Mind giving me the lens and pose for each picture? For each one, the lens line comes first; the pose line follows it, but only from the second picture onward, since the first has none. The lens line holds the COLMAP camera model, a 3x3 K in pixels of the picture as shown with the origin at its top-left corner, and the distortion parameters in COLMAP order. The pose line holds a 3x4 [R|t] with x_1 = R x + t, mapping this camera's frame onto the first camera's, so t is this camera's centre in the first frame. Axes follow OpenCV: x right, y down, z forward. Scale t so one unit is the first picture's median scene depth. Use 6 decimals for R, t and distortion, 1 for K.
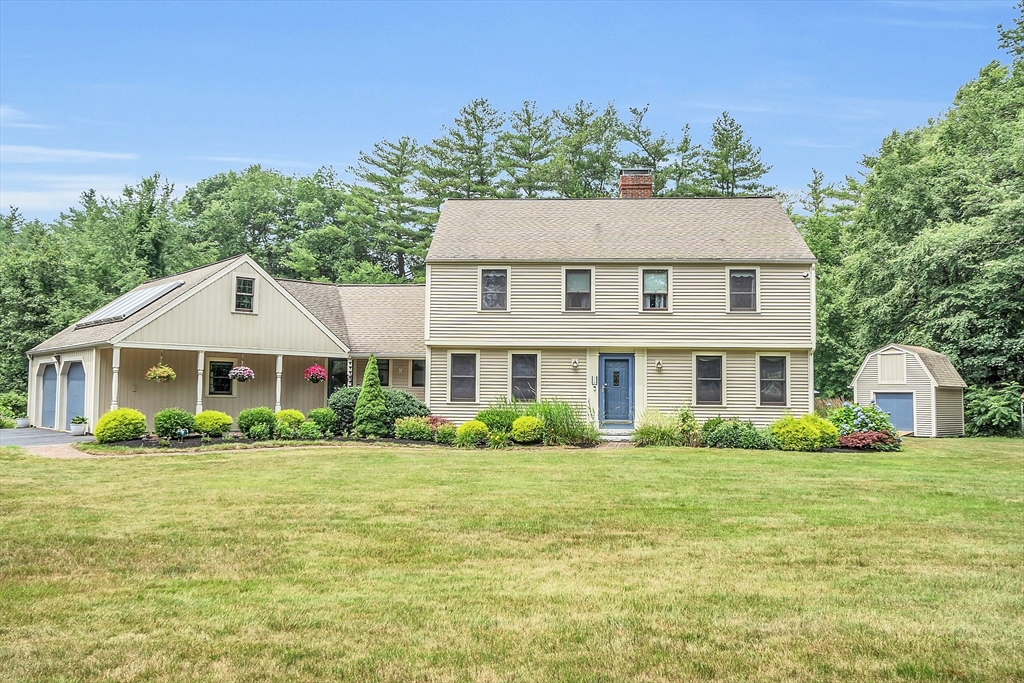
lens RADIAL K [[876.9, 0, 512.0], [0, 876.9, 341.2], [0, 0, 1]] dist [-0.005824, 0.003115]
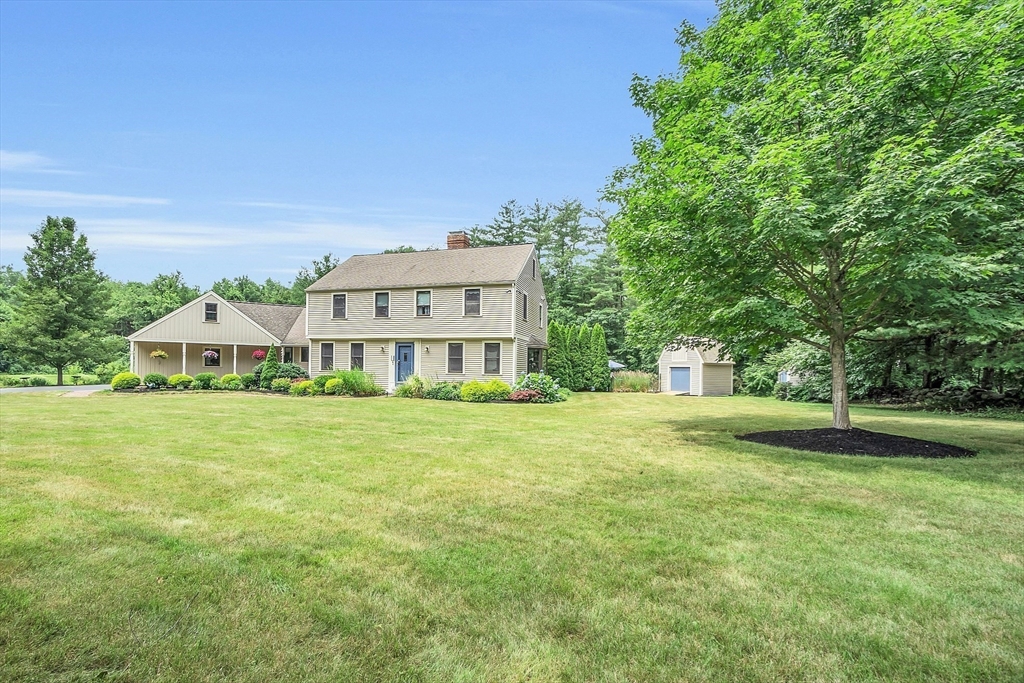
lens RADIAL K [[485.4, 0, 512.0], [0, 485.4, 342.3], [0, 0, 1]] dist [-0.020230, 0.000970]
pose [[0.968168, -0.009270, -0.250130, 0.553281], [0.010962, 0.999925, 0.005374, 0.011958], [0.250061, -0.007944, 0.968197, 0.153041]]
